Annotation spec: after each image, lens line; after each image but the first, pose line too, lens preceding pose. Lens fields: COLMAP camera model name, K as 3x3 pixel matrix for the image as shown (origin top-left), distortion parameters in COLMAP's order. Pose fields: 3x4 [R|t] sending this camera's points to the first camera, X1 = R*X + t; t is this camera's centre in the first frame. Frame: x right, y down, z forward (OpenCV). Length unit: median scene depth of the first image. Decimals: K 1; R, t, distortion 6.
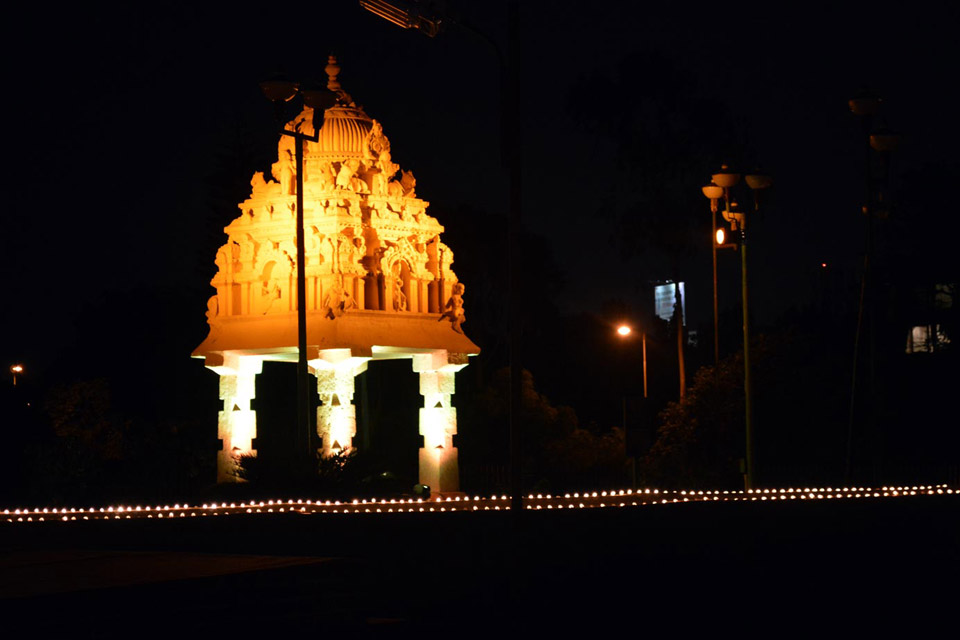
lens RADIAL K [[1622.9, 0, 478.1], [0, 1622.9, 325.5], [0, 0, 1]] dist [0.009285, 0.000000]
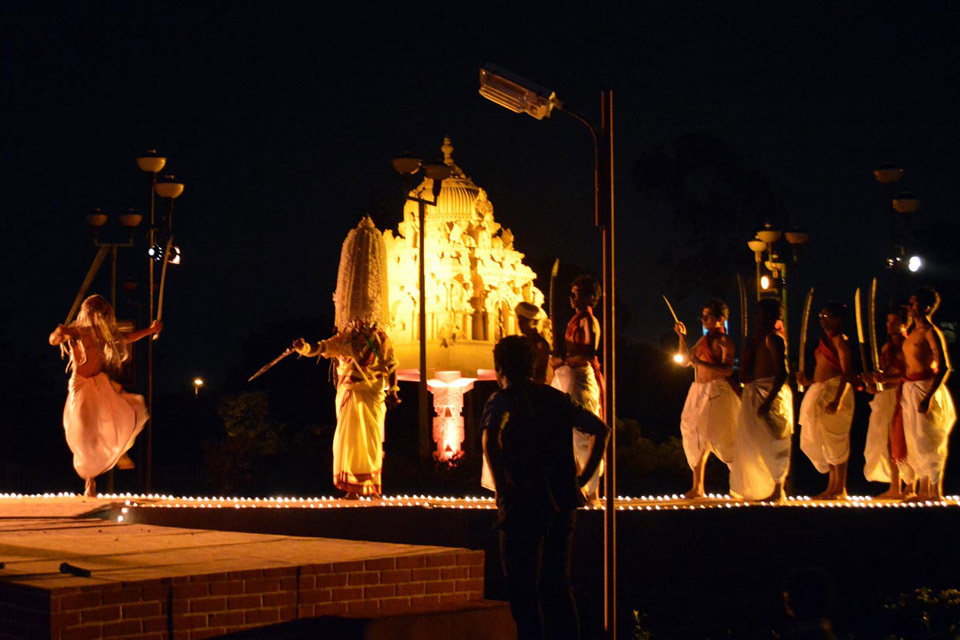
lens RADIAL K [[1622.9, 0, 481.5], [0, 1622.9, 316.5], [0, 0, 1]] dist [0.009285, 0.000000]
pose [[0.992091, 0.006262, -0.125364, 0.093447], [-0.011695, 0.999021, -0.042653, 0.025273], [0.124974, 0.043782, 0.991194, -0.233554]]
